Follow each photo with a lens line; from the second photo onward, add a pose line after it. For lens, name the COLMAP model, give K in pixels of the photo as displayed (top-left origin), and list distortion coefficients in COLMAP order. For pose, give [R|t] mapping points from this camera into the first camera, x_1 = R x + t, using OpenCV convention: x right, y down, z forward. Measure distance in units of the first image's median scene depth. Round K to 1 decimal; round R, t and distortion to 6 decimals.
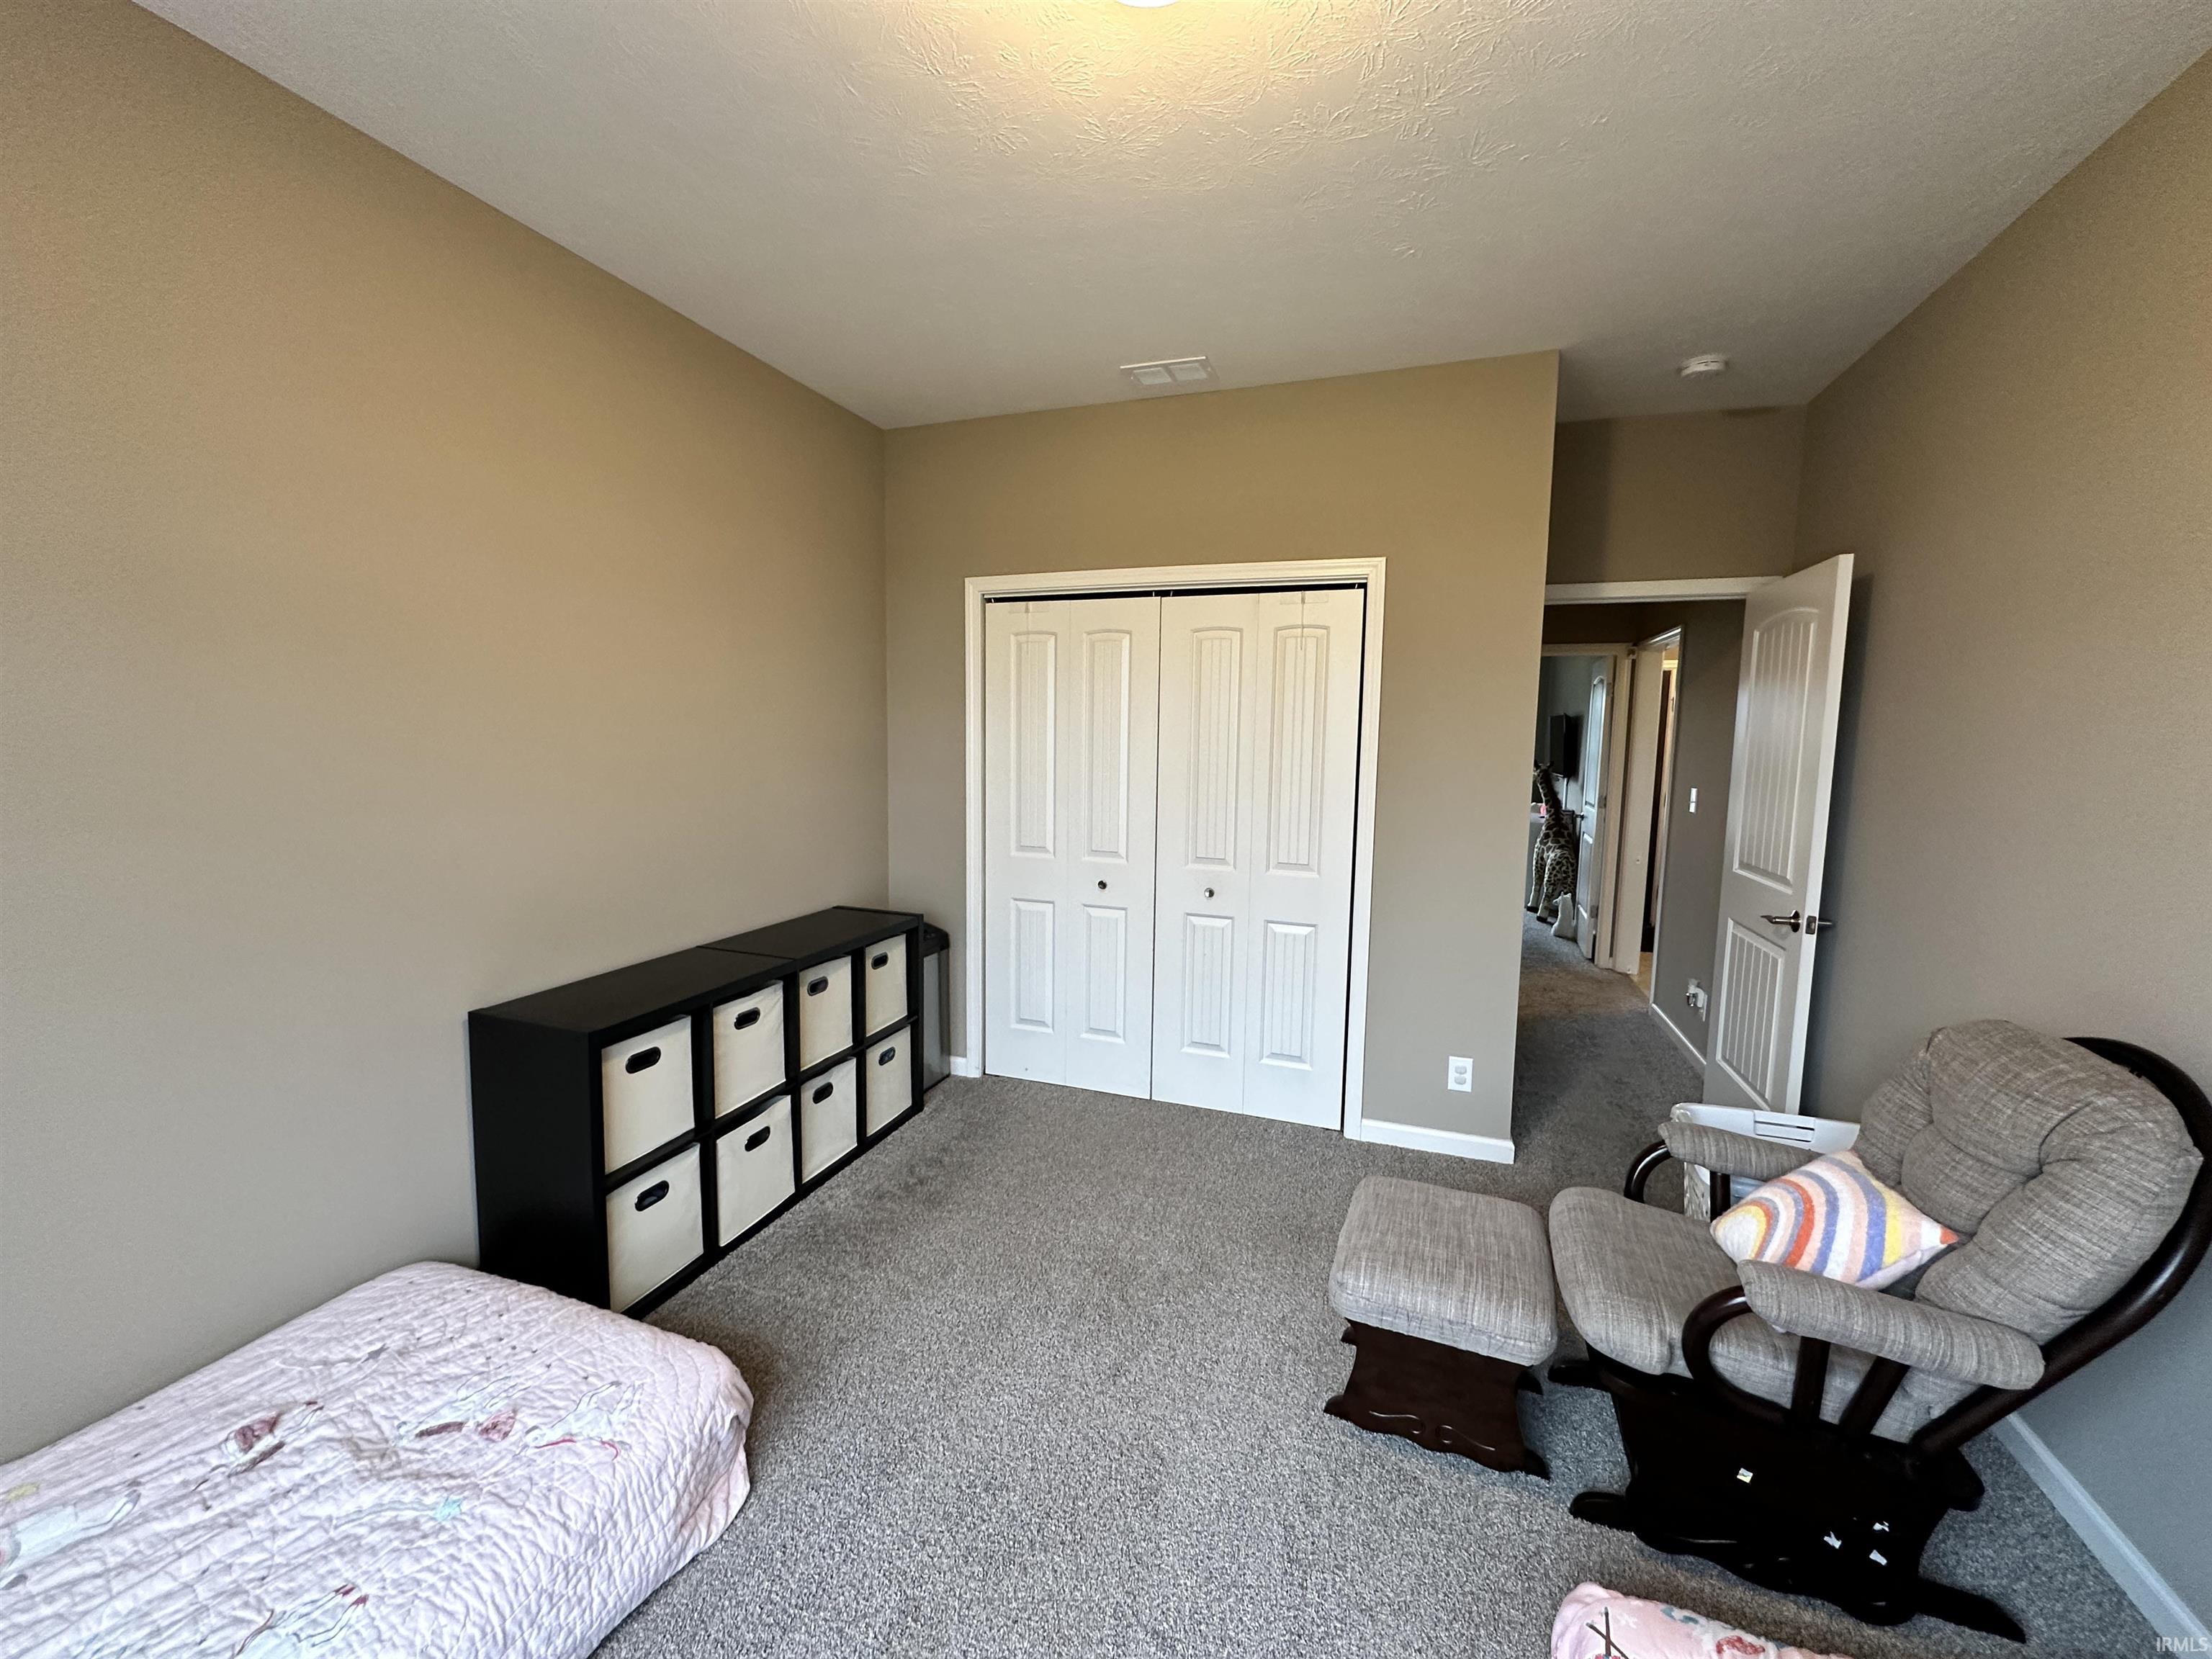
lens RADIAL K [[881.9, 0, 1106.0], [0, 881.9, 829.5], [0, 0, 1]] dist [-0.003407, 0.000469]
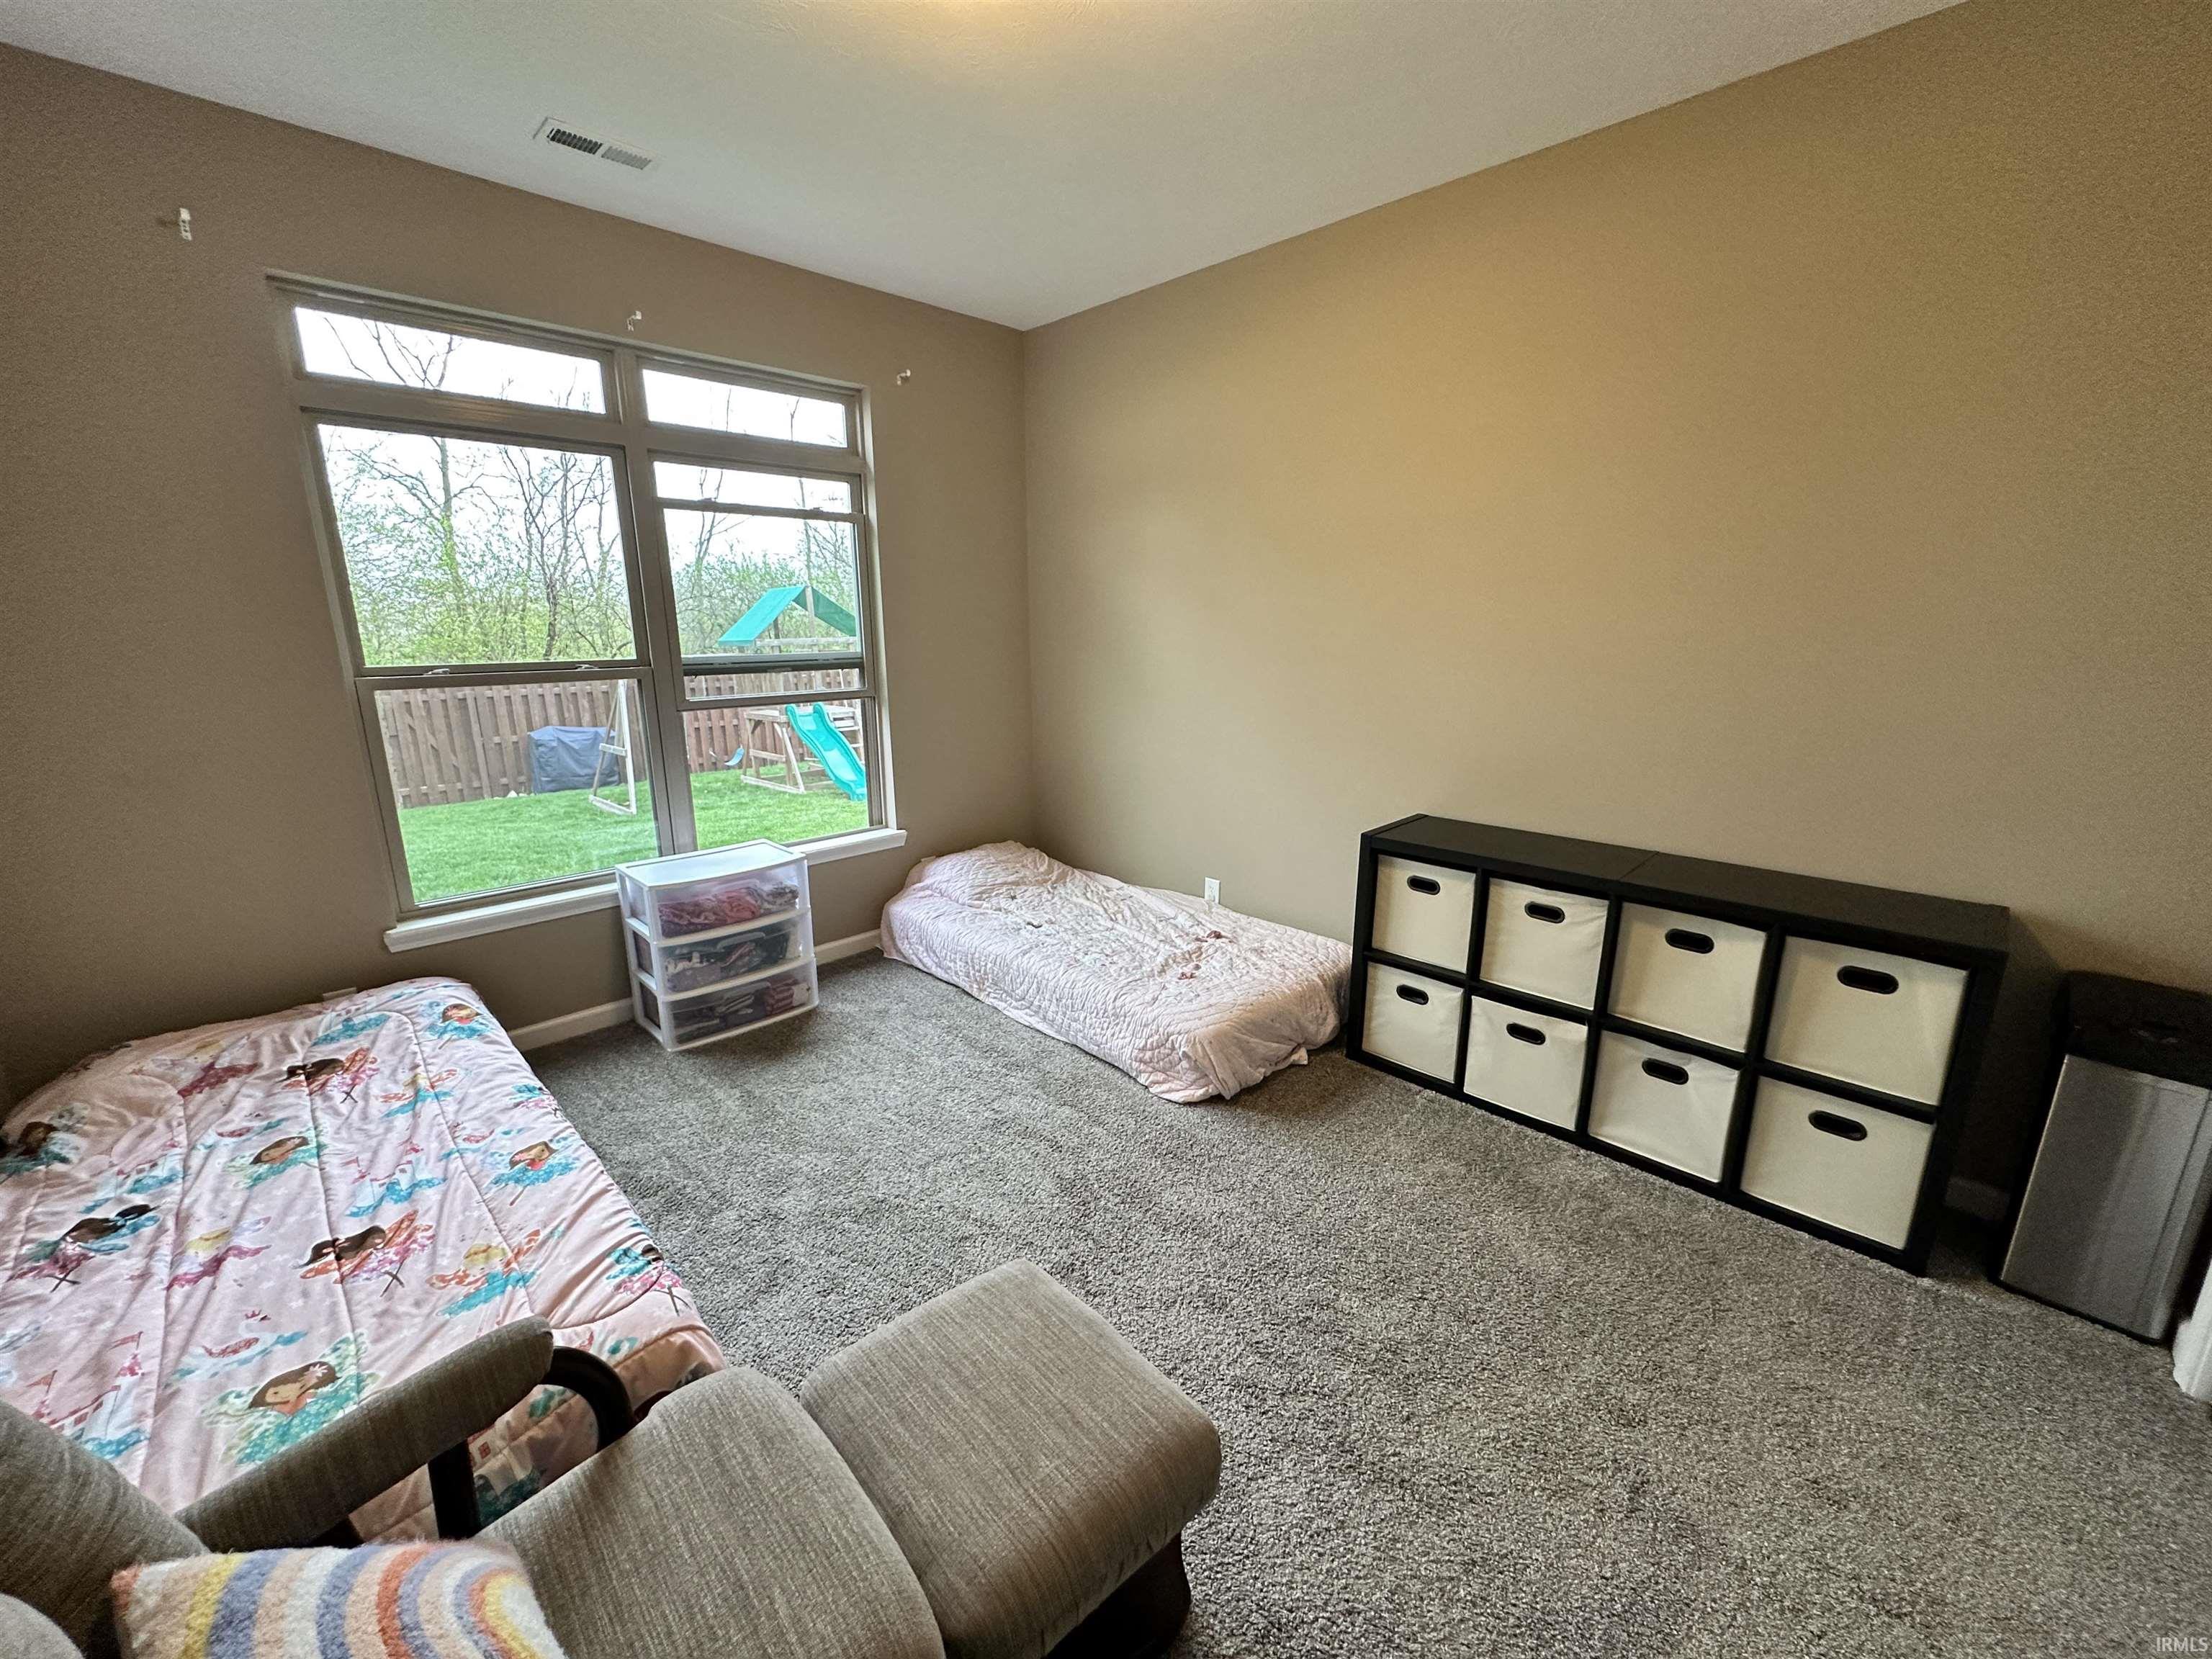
lens RADIAL K [[881.9, 0, 1106.0], [0, 881.9, 829.5], [0, 0, 1]] dist [-0.003407, 0.000469]
pose [[-0.433686, 0.196234, -0.879437, 0.598641], [-0.099381, 0.959626, 0.263136, -0.073749], [0.895567, 0.201518, -0.396675, 0.892300]]
